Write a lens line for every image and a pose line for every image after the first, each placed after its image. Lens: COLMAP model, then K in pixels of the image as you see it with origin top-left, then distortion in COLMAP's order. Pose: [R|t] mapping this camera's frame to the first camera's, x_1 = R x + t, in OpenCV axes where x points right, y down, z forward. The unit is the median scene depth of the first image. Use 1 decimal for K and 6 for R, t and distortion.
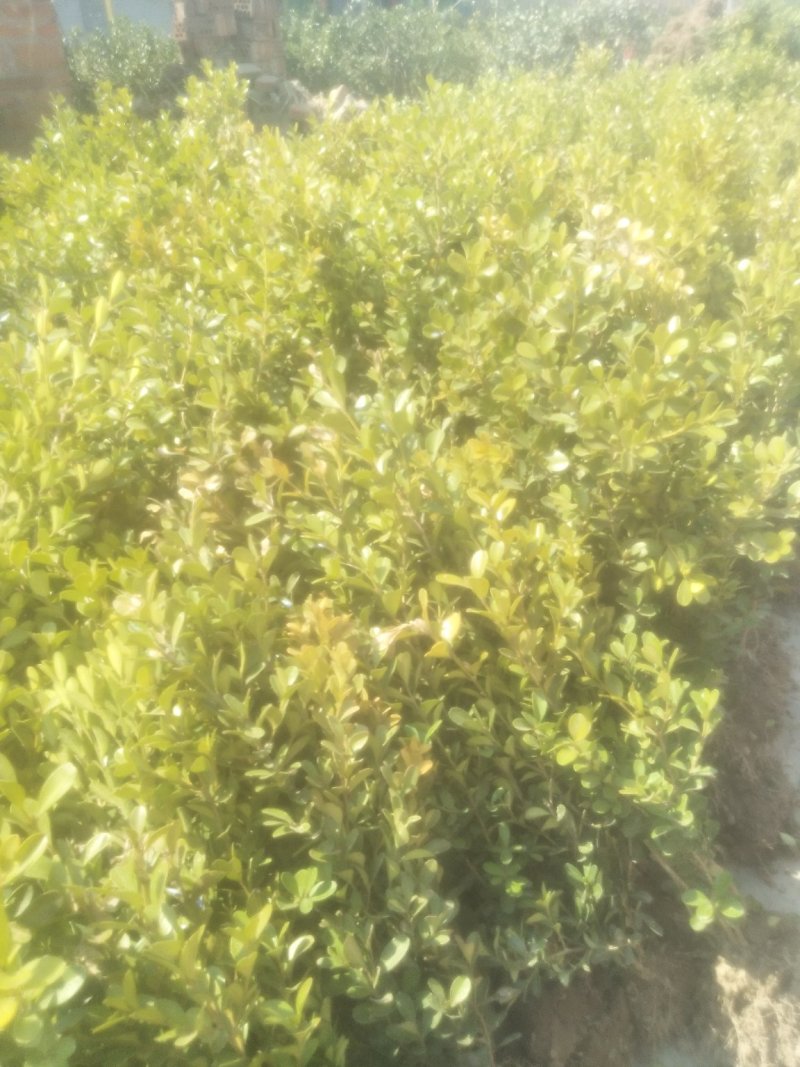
lens RADIAL K [[754.8, 0, 375.9], [0, 754.8, 507.1], [0, 0, 1]] dist [0.025098, -0.044919]
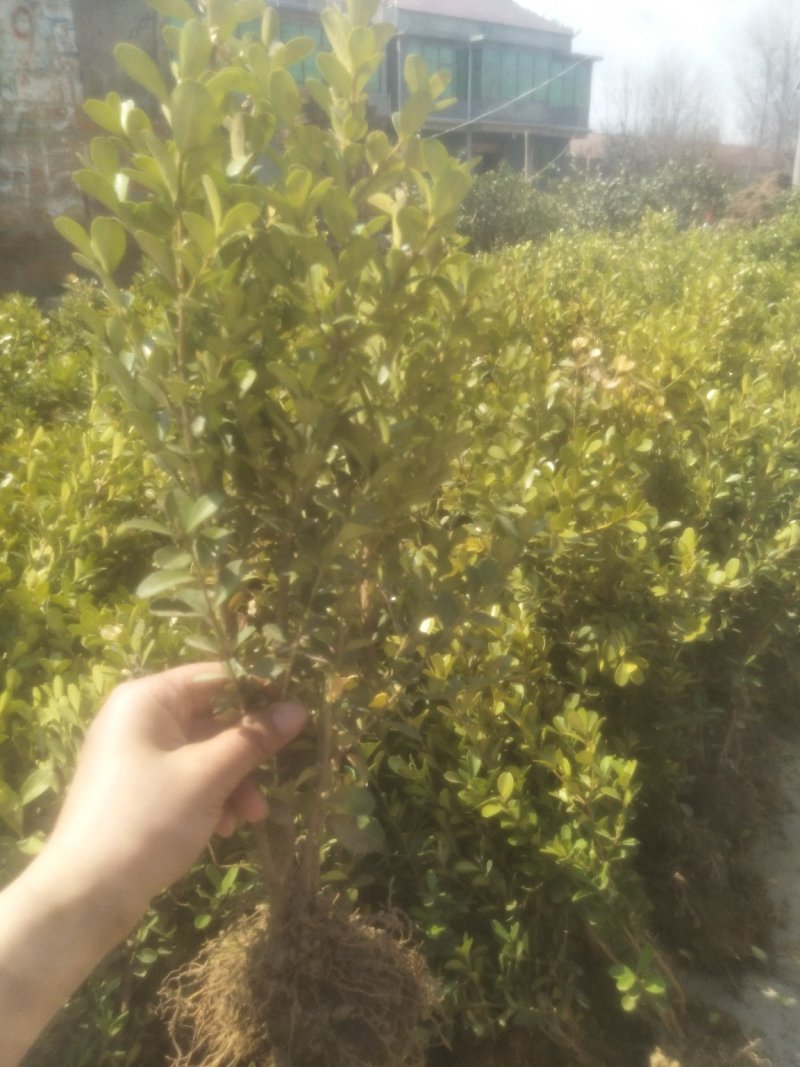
lens RADIAL K [[754.8, 0, 393.4], [0, 754.8, 523.3], [0, 0, 1]] dist [0.025098, -0.044919]
pose [[0.994341, 0.056819, -0.089769, 0.163547], [-0.069594, 0.986793, -0.146275, 0.080158], [0.080273, 0.151694, 0.985162, -0.133394]]
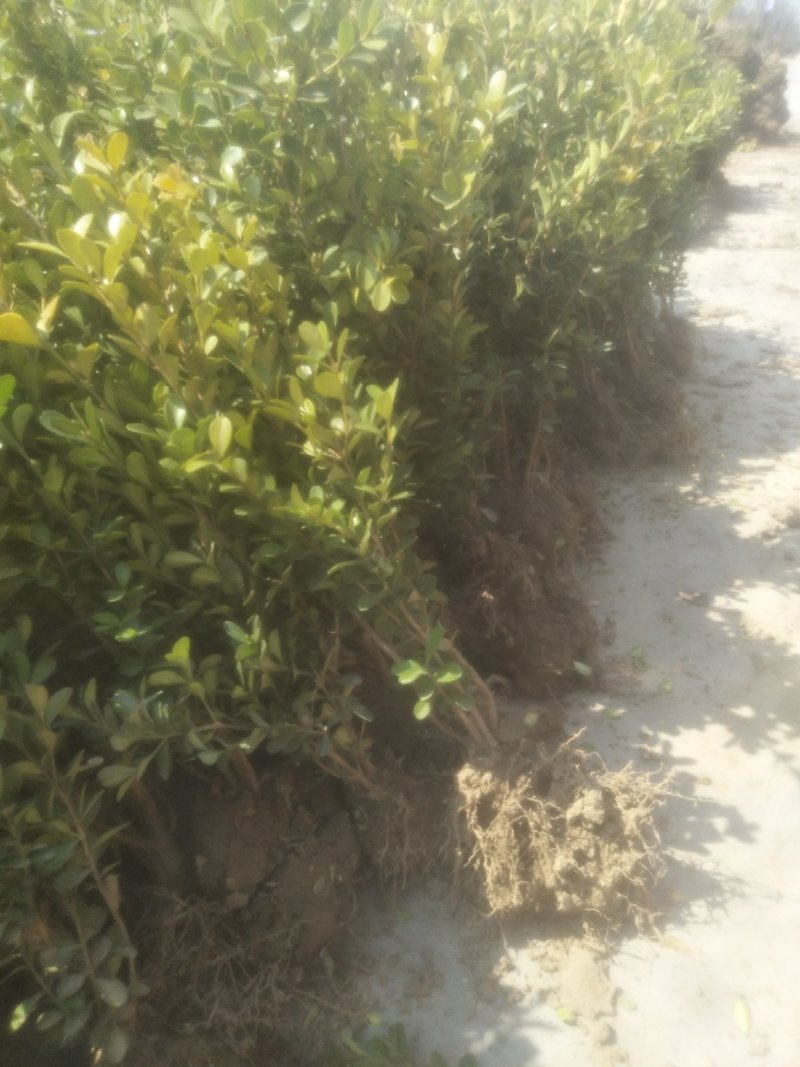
lens RADIAL K [[754.8, 0, 387.3], [0, 754.8, 527.5], [0, 0, 1]] dist [0.025098, -0.044919]
pose [[0.992996, -0.049690, 0.107191, 0.312528], [0.051156, 0.998630, -0.010971, 0.363277], [-0.106499, 0.016378, 0.994178, 0.204462]]
